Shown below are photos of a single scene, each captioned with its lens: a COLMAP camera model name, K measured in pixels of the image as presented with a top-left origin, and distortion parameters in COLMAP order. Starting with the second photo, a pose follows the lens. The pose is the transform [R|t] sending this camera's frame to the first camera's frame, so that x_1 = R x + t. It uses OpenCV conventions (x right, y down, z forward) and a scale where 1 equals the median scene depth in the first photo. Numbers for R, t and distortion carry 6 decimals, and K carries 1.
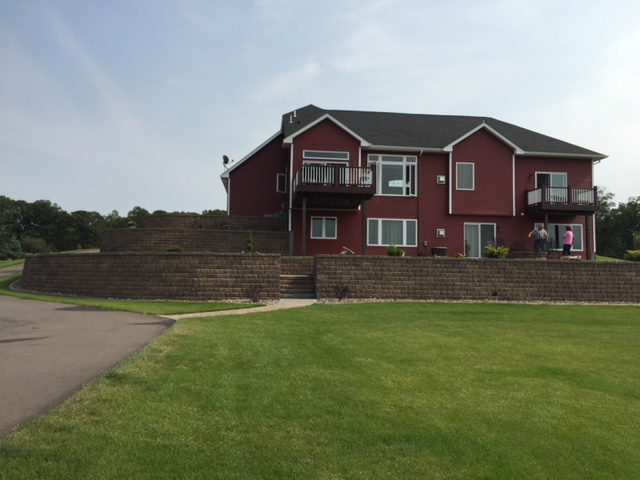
lens RADIAL K [[541.4, 0, 320.0], [0, 541.4, 240.0], [0, 0, 1]] dist [0.044347, -0.010864]
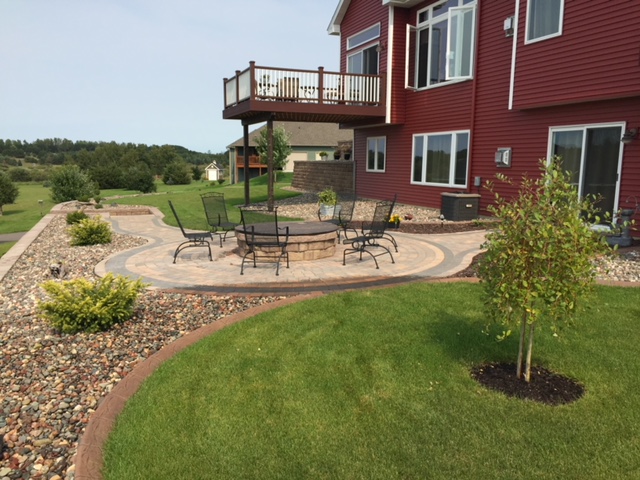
lens RADIAL K [[569.2, 0, 320.0], [0, 569.2, 240.0], [0, 0, 1]] dist [0.048602, -0.001019]
pose [[0.258964, 0.113622, -0.959181, 0.648217], [0.022695, 0.992067, 0.123645, -0.007334], [0.965620, -0.053789, 0.254331, 0.764682]]
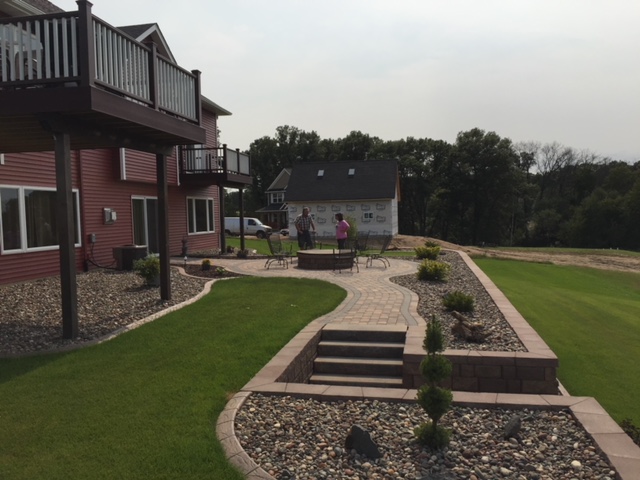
lens RADIAL K [[541.4, 0, 320.0], [0, 541.4, 240.0], [0, 0, 1]] dist [0.044347, -0.010864]
pose [[0.292063, -0.071998, 0.953685, -0.228100], [-0.037009, 0.995565, 0.086493, -0.044064], [-0.955683, -0.060556, 0.288103, 0.672992]]
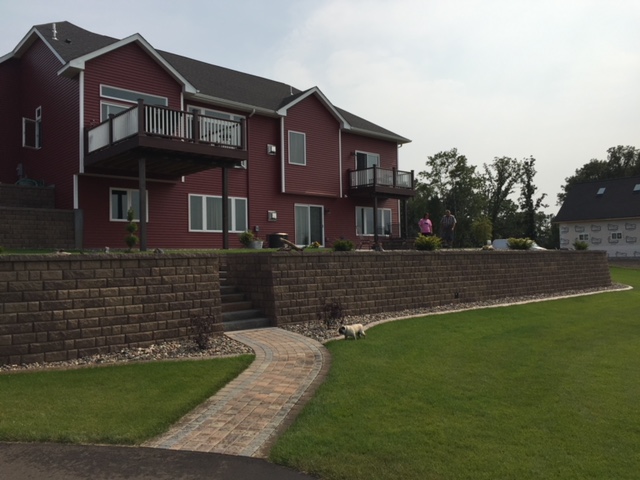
lens RADIAL K [[541.4, 0, 320.0], [0, 541.4, 240.0], [0, 0, 1]] dist [0.044347, -0.010864]
pose [[0.813690, -0.011173, 0.581192, -0.196283], [-0.009609, 0.999420, 0.032666, -0.003979], [-0.581220, -0.032165, 0.813111, 0.308432]]
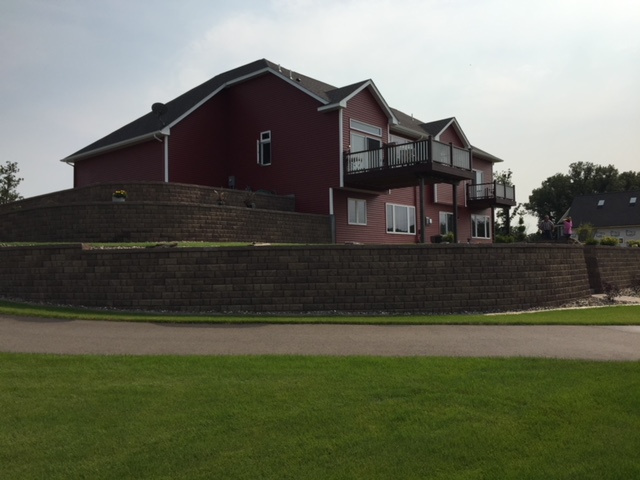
lens RADIAL K [[541.4, 0, 320.0], [0, 541.4, 240.0], [0, 0, 1]] dist [0.044347, -0.010864]
pose [[0.737406, -0.000611, 0.675449, -0.622249], [-0.018506, 0.999606, 0.021108, 0.004726], [-0.675196, -0.028065, 0.737105, 0.406664]]
